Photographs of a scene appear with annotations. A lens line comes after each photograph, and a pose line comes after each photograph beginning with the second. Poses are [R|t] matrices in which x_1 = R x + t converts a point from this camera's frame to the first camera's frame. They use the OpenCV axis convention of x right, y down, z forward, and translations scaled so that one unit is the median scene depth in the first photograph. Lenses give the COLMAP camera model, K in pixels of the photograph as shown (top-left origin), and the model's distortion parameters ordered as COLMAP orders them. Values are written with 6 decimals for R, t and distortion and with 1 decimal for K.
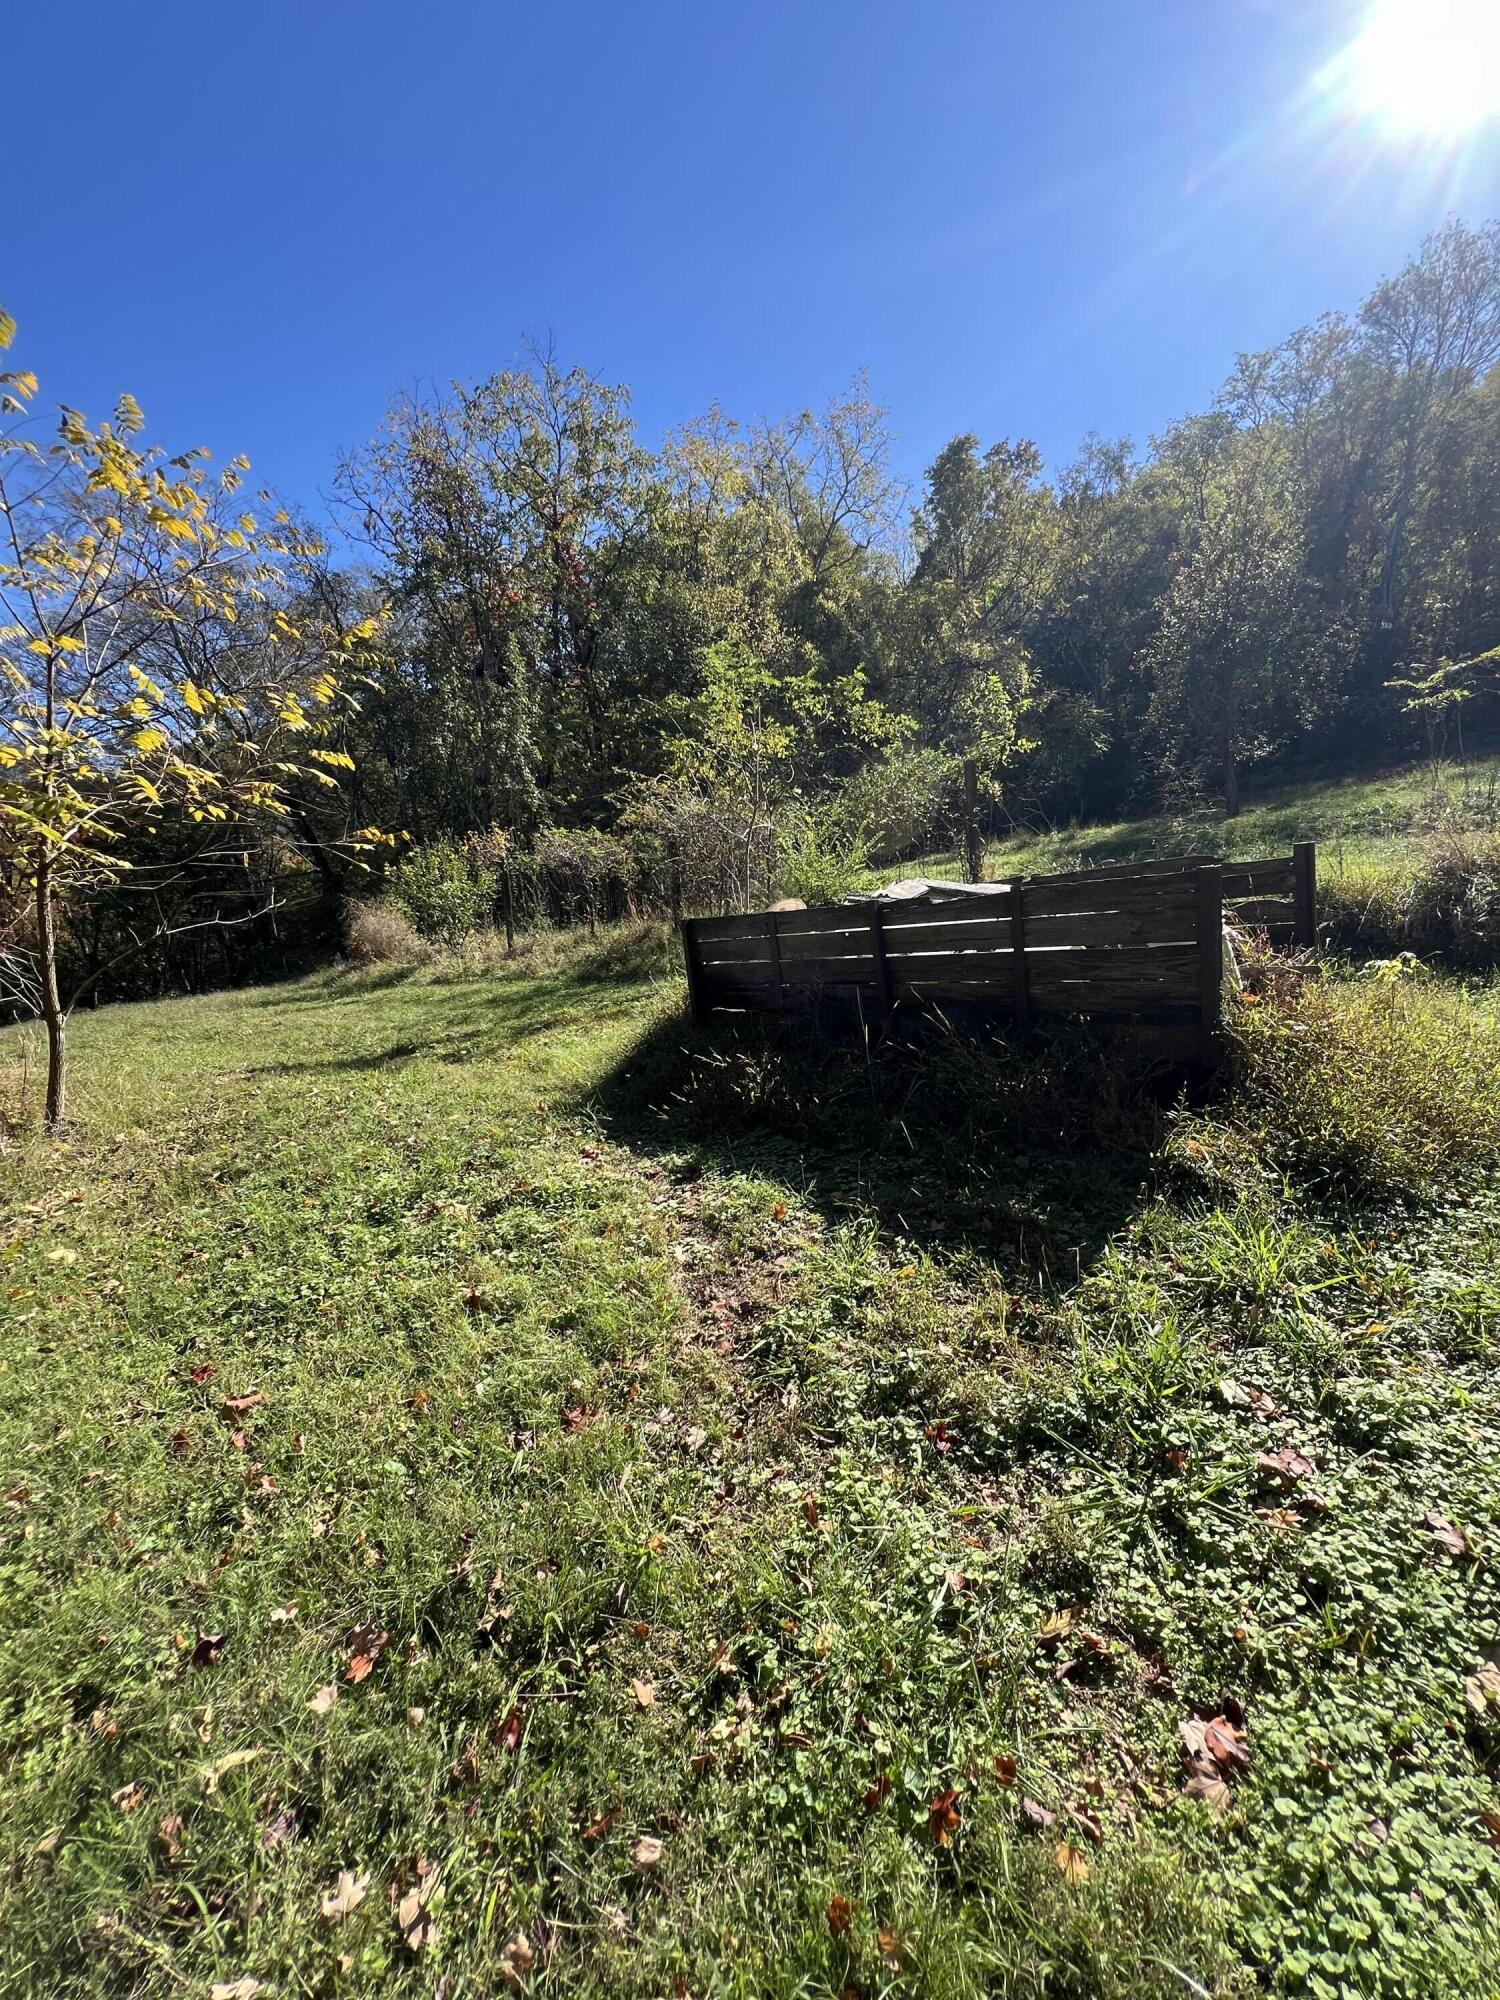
lens RADIAL K [[800.0, 0, 755.3], [0, 800.0, 1000.6], [0, 0, 1]] dist [-0.003663, 0.001050]
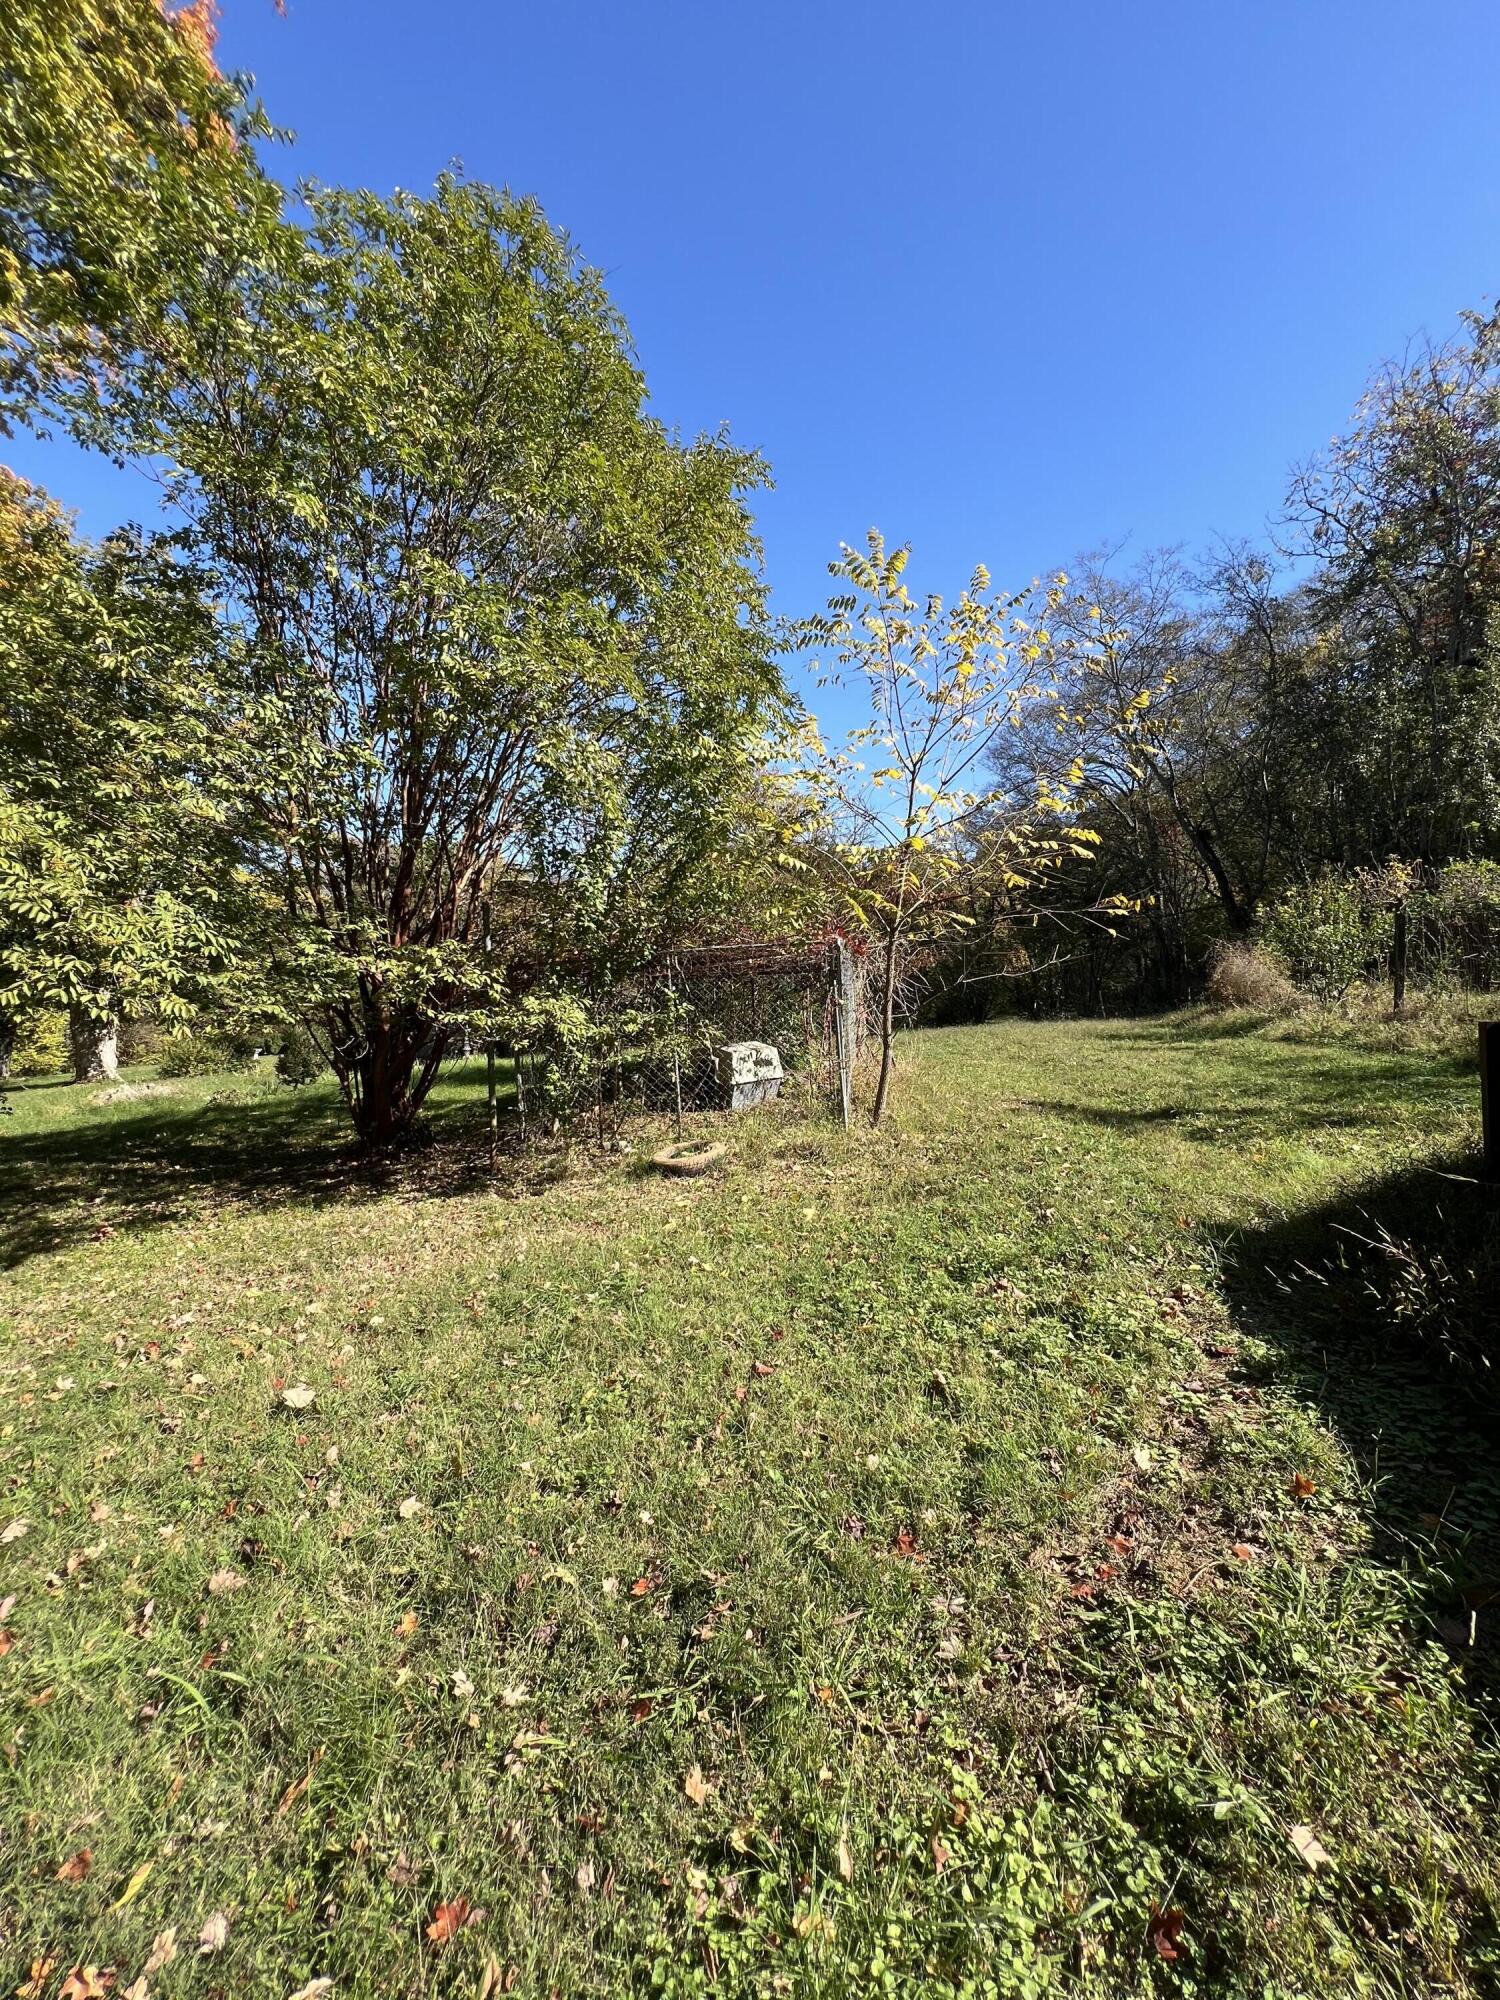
lens RADIAL K [[800.0, 0, 755.3], [0, 800.0, 1002.5], [0, 0, 1]] dist [-0.003663, 0.001050]
pose [[0.493665, 0.097623, -0.864156, 0.194116], [-0.123920, 0.991436, 0.041210, -0.069021], [0.860778, 0.086742, 0.501534, 0.108142]]
